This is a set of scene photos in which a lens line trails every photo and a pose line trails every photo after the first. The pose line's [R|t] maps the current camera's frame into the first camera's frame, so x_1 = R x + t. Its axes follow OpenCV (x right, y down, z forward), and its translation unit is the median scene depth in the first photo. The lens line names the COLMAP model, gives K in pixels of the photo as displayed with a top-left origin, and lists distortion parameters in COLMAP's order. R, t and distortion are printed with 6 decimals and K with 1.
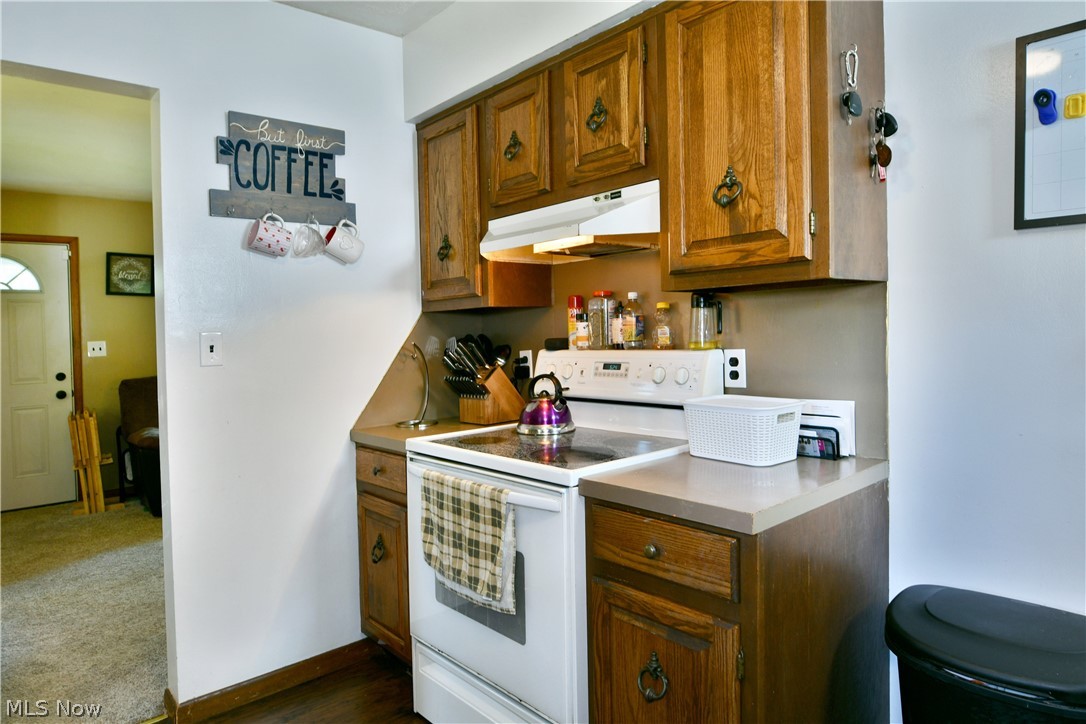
lens RADIAL K [[663.8, 0, 542.4], [0, 663.8, 339.6], [0, 0, 1]] dist [-0.017633, -0.001723]
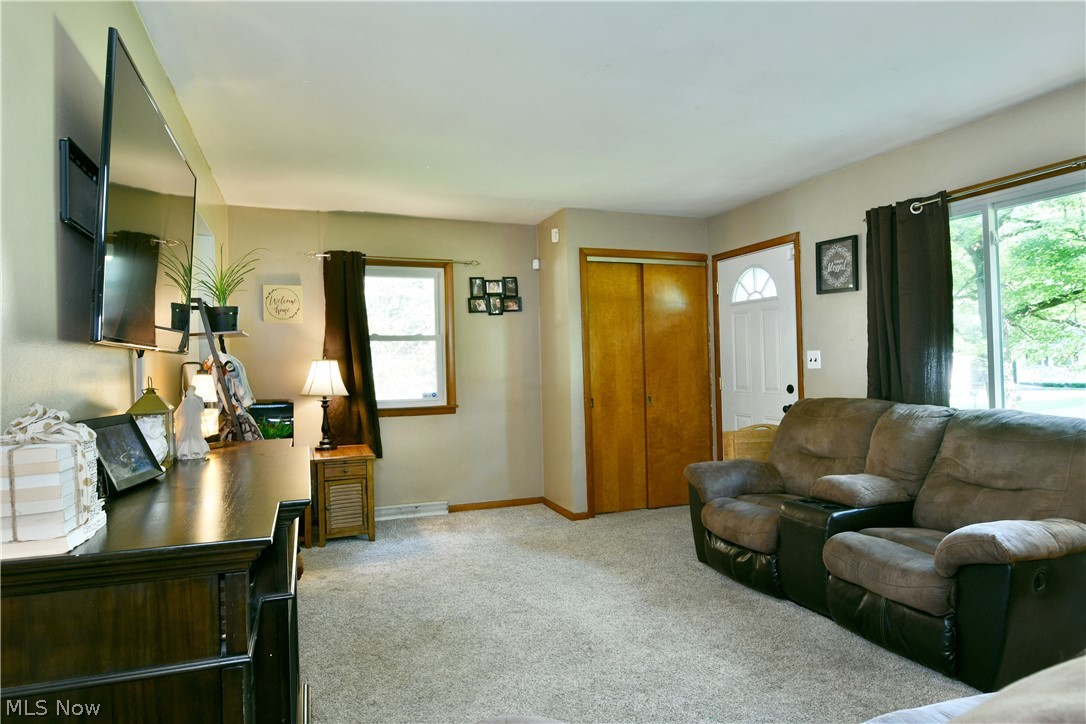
lens RADIAL K [[677.6, 0, 570.6], [0, 677.6, 343.3], [0, 0, 1]] dist [-0.009043, -0.002131]
pose [[-0.337631, 0.013982, -0.941175, 0.248876], [0.013268, 0.999861, 0.010094, -0.020065], [0.941185, -0.009080, -0.337769, 1.022137]]
